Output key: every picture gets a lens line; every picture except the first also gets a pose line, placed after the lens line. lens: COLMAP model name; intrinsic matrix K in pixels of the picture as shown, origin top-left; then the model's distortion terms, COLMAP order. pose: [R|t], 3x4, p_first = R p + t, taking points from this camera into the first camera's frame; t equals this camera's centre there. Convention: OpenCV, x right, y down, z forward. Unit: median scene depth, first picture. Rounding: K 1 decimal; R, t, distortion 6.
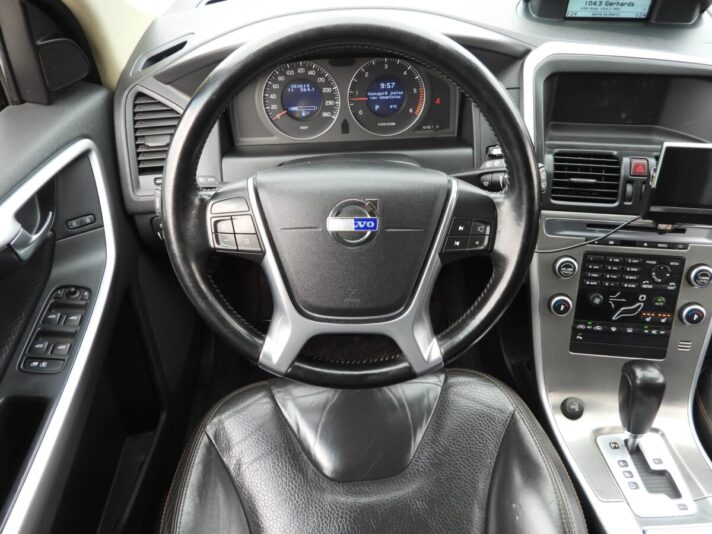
lens RADIAL K [[526.9, 0, 356.0], [0, 526.9, 267.0], [0, 0, 1]] dist [-0.006676, 0.000107]
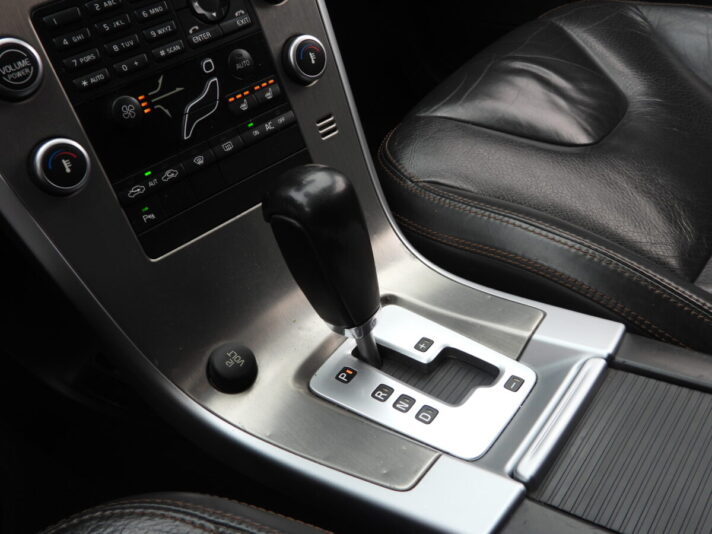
lens RADIAL K [[756.5, 0, 356.0], [0, 756.5, 267.0], [0, 0, 1]] dist [-0.001387, -0.010295]
pose [[0.626848, -0.502407, 0.595524, 0.160162], [0.531449, 0.834635, 0.144728, 0.175473], [-0.569757, 0.225768, 0.790193, 0.468157]]
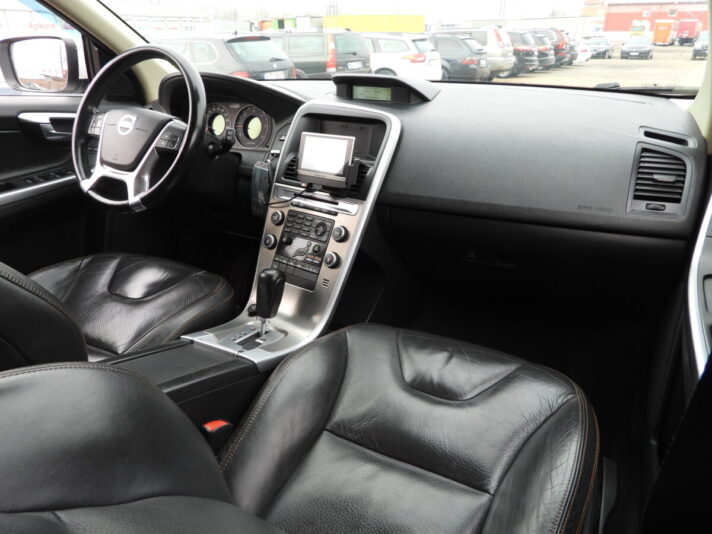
lens RADIAL K [[507.7, 0, 356.0], [0, 507.7, 267.0], [0, 0, 1]] dist [-0.005182, 0.001561]
pose [[0.861944, 0.225704, -0.453993, 1.348419], [-0.374119, 0.887485, -0.269083, 0.462703], [0.342179, 0.401782, 0.849403, -0.165349]]
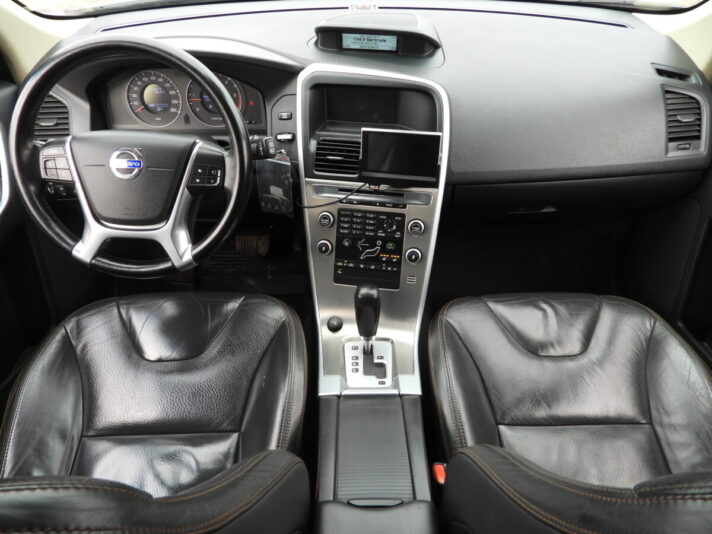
lens RADIAL K [[507.7, 0, 356.0], [0, 507.7, 267.0], [0, 0, 1]] dist [-0.005182, 0.001561]
pose [[0.999216, 0.038954, -0.007106, 0.499472], [-0.039288, 0.997700, -0.055237, 0.202173], [0.004938, 0.055473, 0.998448, -0.359594]]
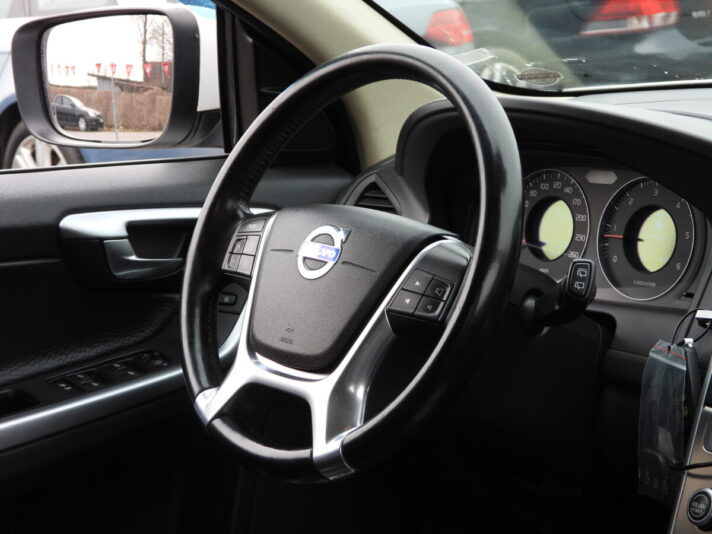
lens RADIAL K [[1959.9, 0, 356.0], [0, 1959.9, 267.0], [0, 0, 1]] dist [-0.086681, -0.629611]
pose [[0.632255, 0.122359, -0.765037, 1.714001], [-0.500785, 0.817987, -0.283040, 0.561657], [0.591158, 0.562072, 0.578452, -0.543097]]
